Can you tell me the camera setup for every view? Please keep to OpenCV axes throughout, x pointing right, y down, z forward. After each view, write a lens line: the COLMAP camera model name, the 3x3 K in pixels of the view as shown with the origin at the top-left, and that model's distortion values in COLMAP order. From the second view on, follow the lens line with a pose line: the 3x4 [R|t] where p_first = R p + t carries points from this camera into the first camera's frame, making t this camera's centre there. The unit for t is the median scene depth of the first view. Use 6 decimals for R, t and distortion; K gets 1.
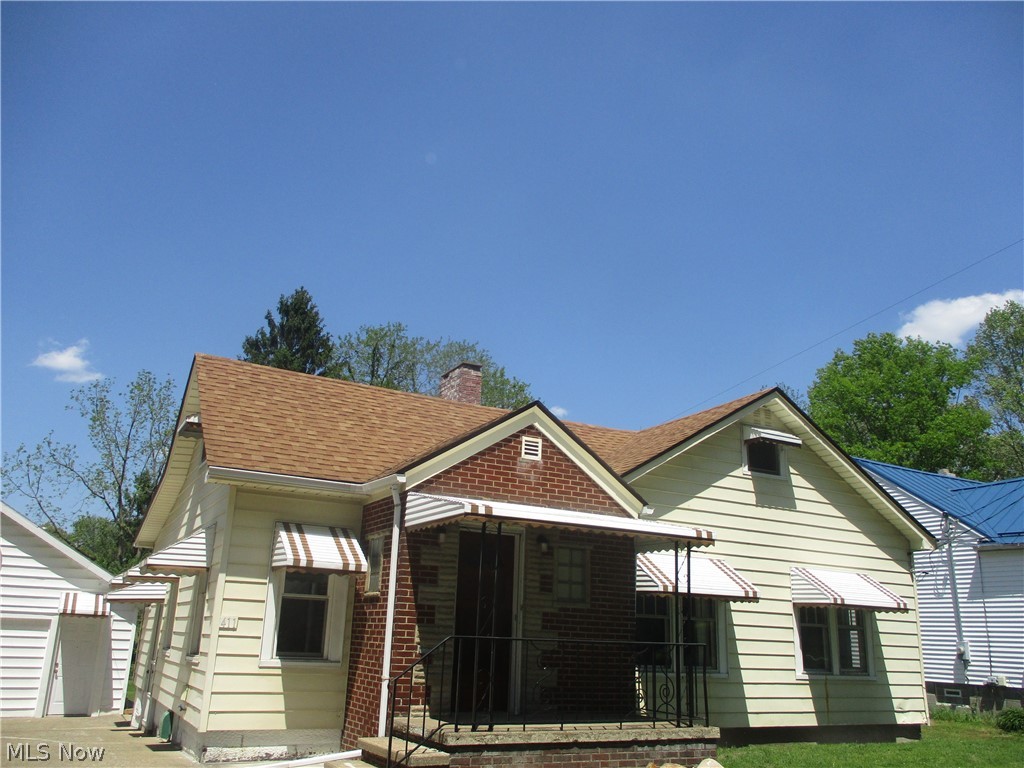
lens RADIAL K [[858.9, 0, 515.4], [0, 858.9, 362.5], [0, 0, 1]] dist [-0.054668, 0.043748]
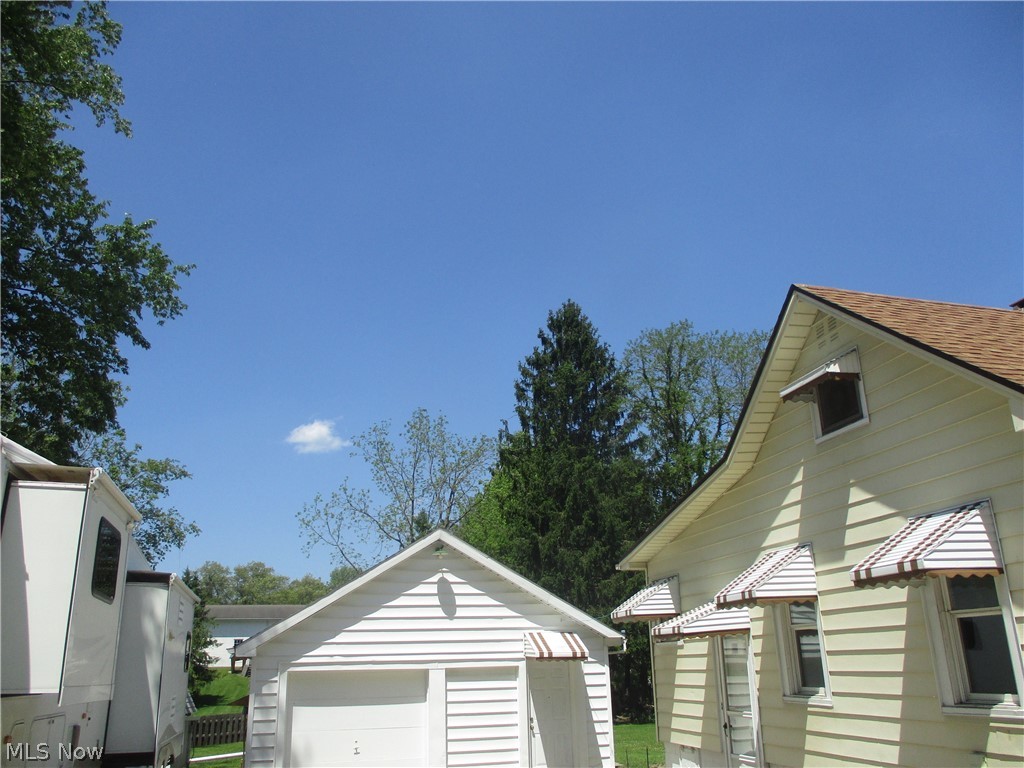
lens RADIAL K [[854.2, 0, 507.3], [0, 854.2, 370.8], [0, 0, 1]] dist [-0.021692, -0.001888]
pose [[0.964282, -0.132926, -0.229108, -0.116997], [0.128712, 0.991123, -0.033307, 0.014170], [0.231501, 0.002628, 0.972831, 0.061856]]
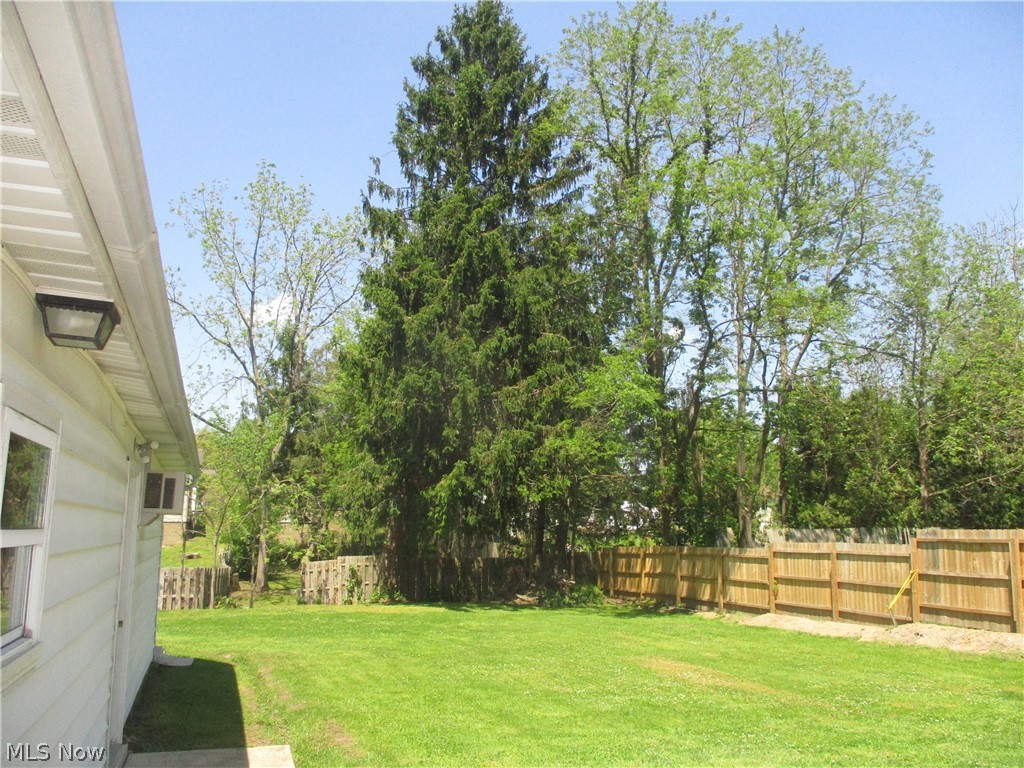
lens RADIAL K [[869.5, 0, 512.0], [0, 869.5, 384.0], [0, 0, 1]] dist [0.001167, 0.000865]
pose [[0.985081, -0.052324, -0.163946, -0.152876], [0.075225, 0.987745, 0.136755, 0.121048], [0.154781, -0.147048, 0.976944, 0.363286]]
